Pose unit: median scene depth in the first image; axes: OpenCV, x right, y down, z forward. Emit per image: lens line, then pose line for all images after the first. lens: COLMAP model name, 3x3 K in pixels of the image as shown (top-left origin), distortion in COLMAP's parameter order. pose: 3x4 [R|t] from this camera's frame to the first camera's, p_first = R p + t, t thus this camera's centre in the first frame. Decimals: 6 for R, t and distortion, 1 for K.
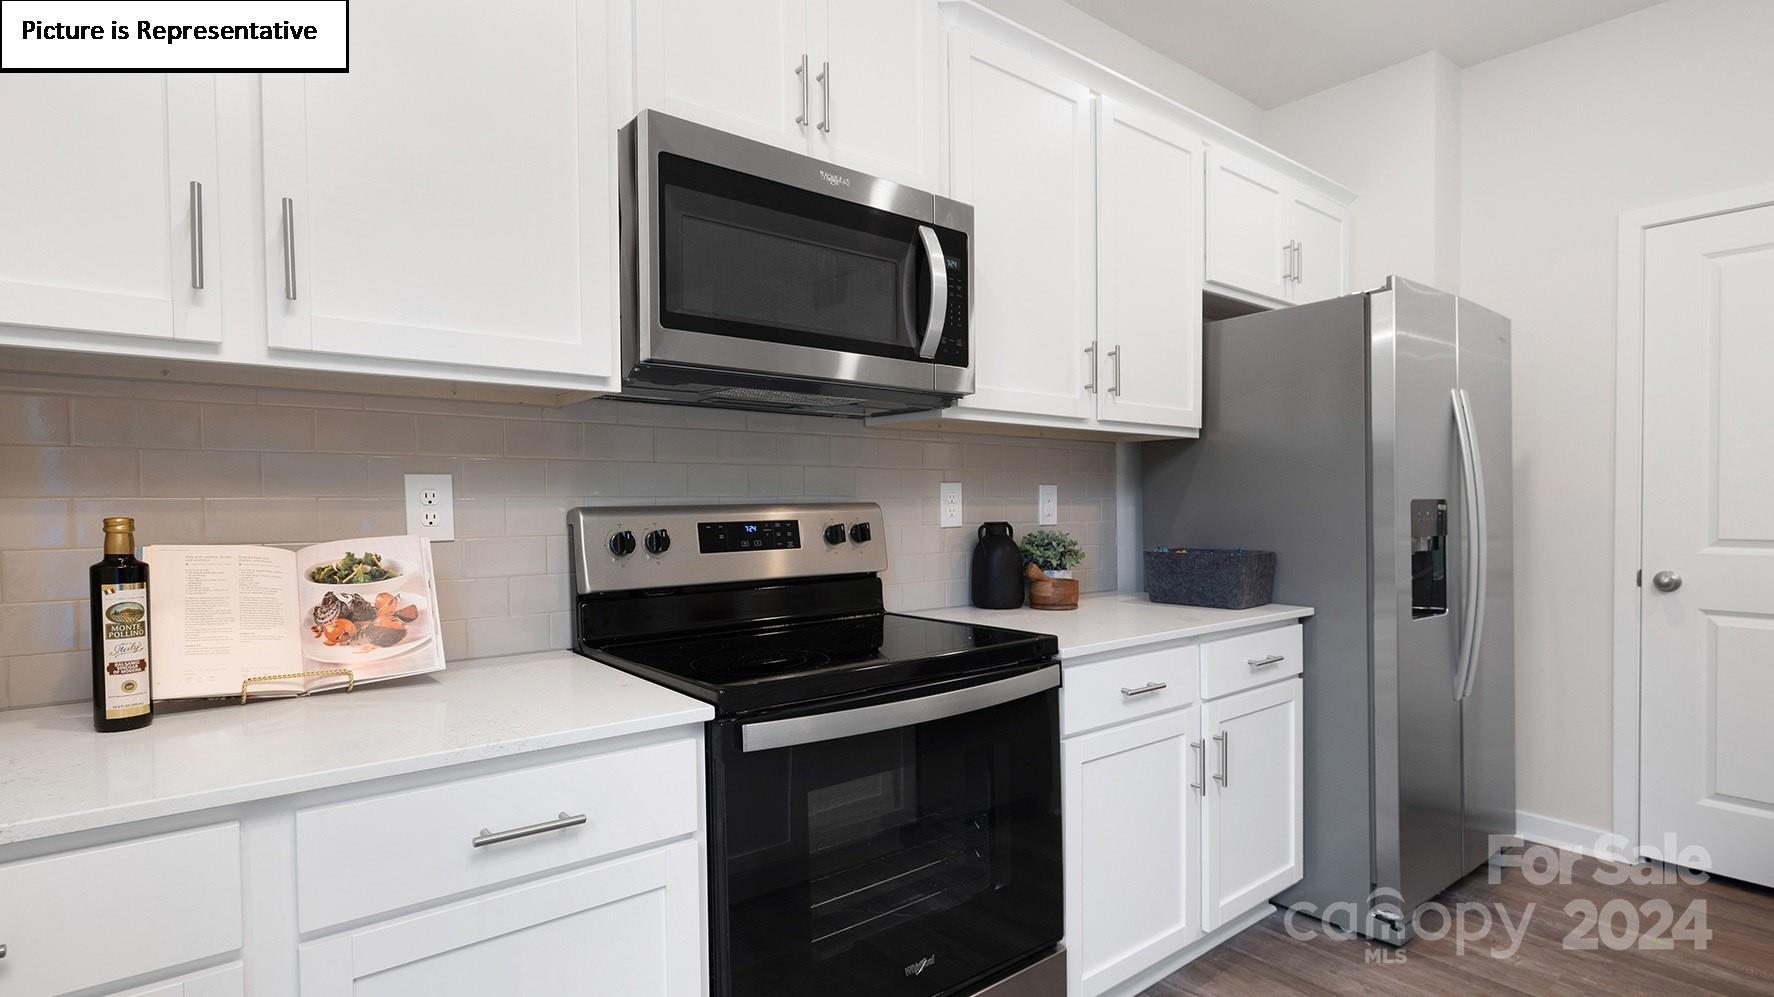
lens RADIAL K [[889.9, 0, 902.7], [0, 889.9, 513.5], [0, 0, 1]] dist [0.000934, -0.000138]
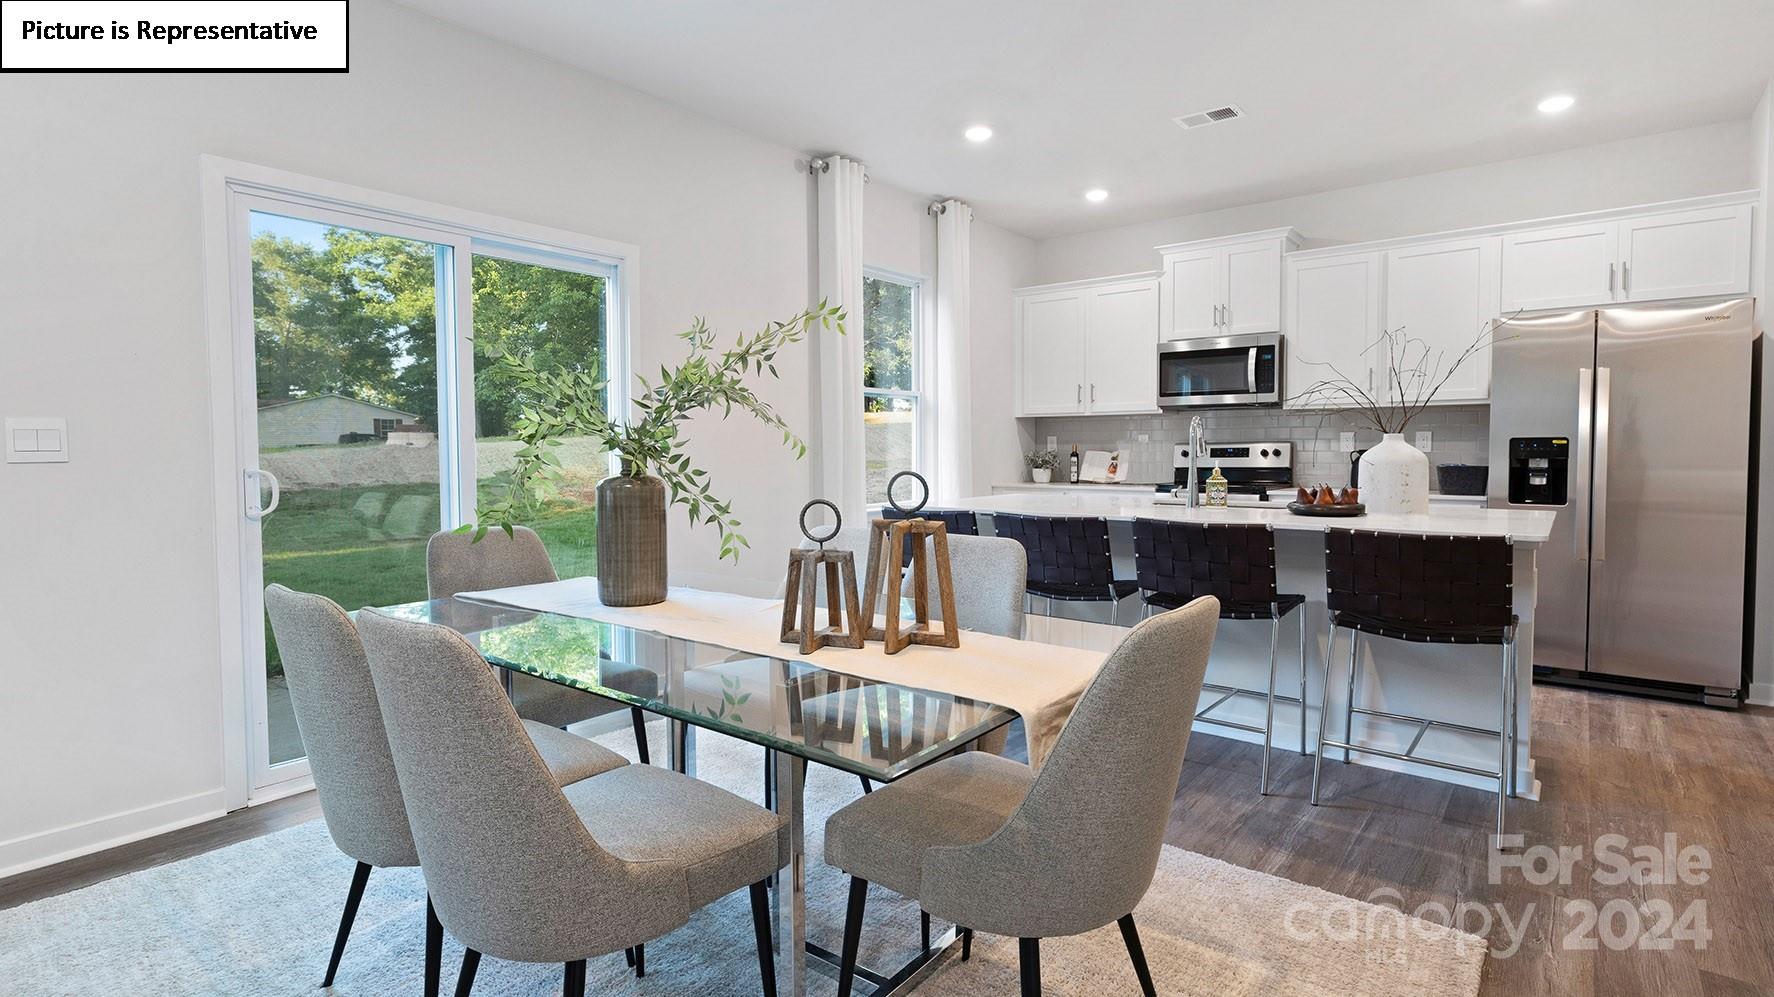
lens RADIAL K [[861.7, 0, 887.0], [0, 861.7, 498.5], [0, 0, 1]] dist [-0.002109, -0.001996]
pose [[0.207409, 0.058322, -0.976514, 3.273751], [-0.009257, 0.998294, 0.057657, 0.030478], [0.978211, -0.002919, 0.207595, -0.990356]]
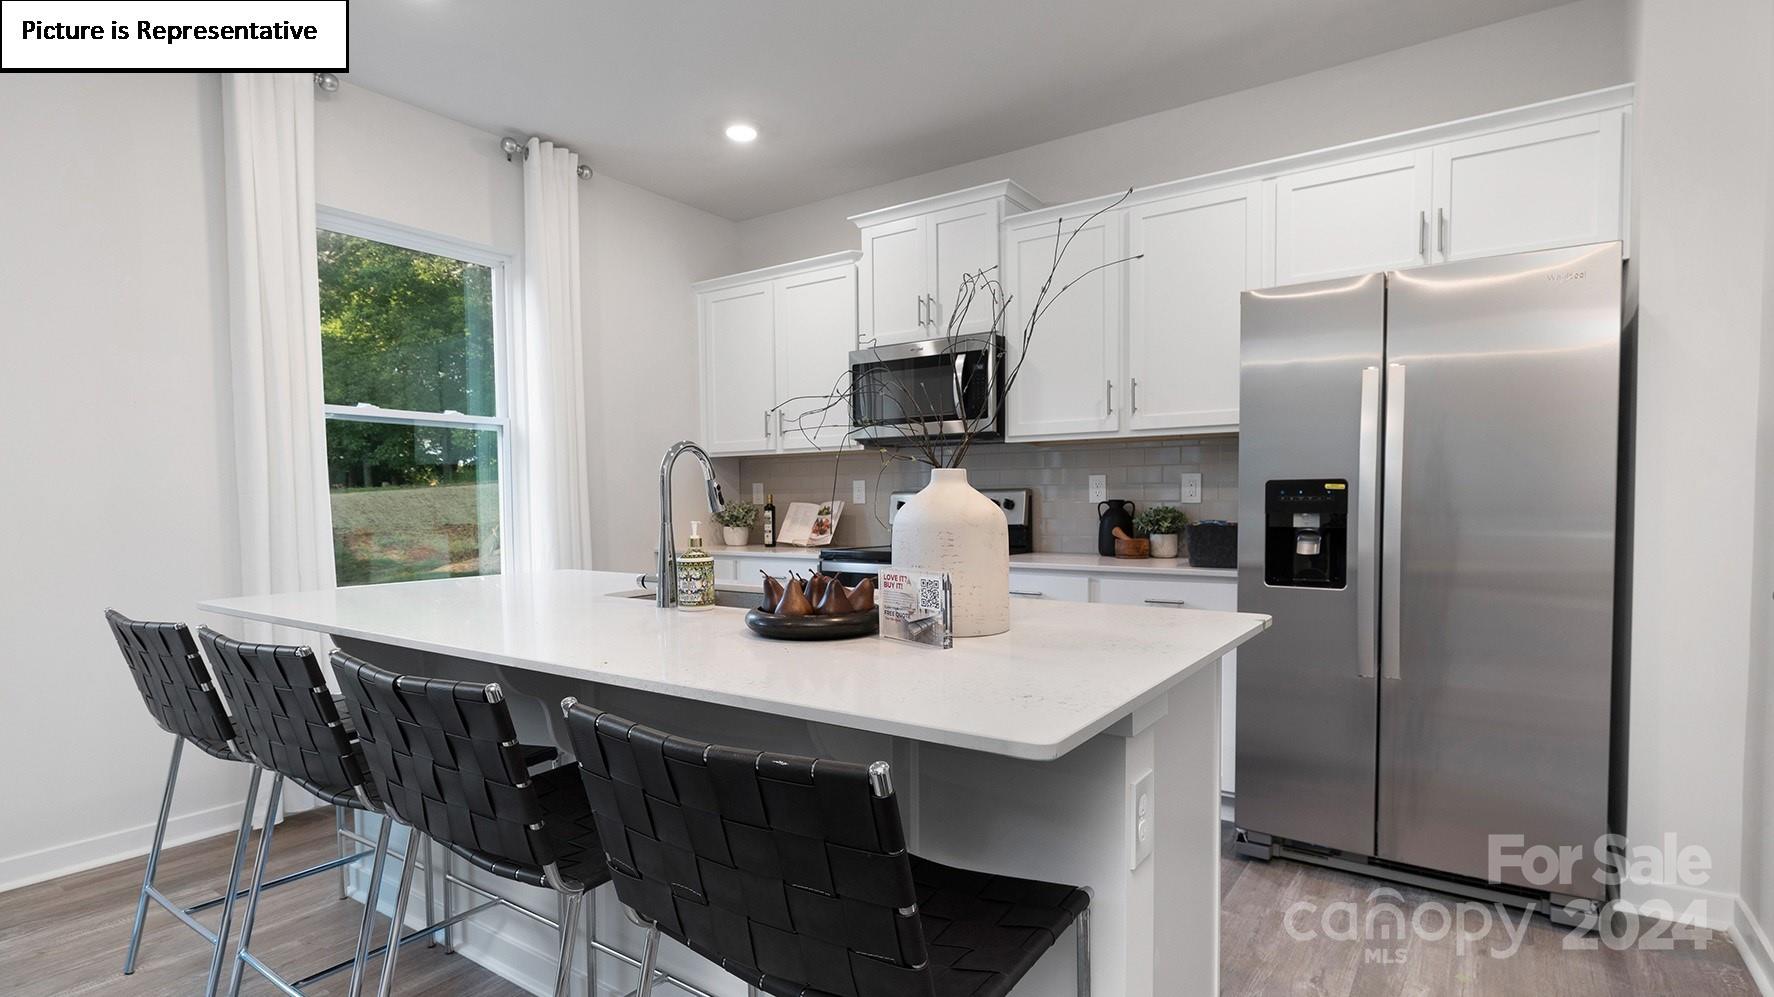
lens RADIAL K [[877.2, 0, 894.2], [0, 877.2, 541.5], [0, 0, 1]] dist [0.003641, 0.000821]
pose [[0.268301, 0.045798, -0.962246, 2.469341], [-0.007609, 0.998939, 0.045423, 0.025265], [0.963305, -0.004865, 0.268365, 0.384239]]
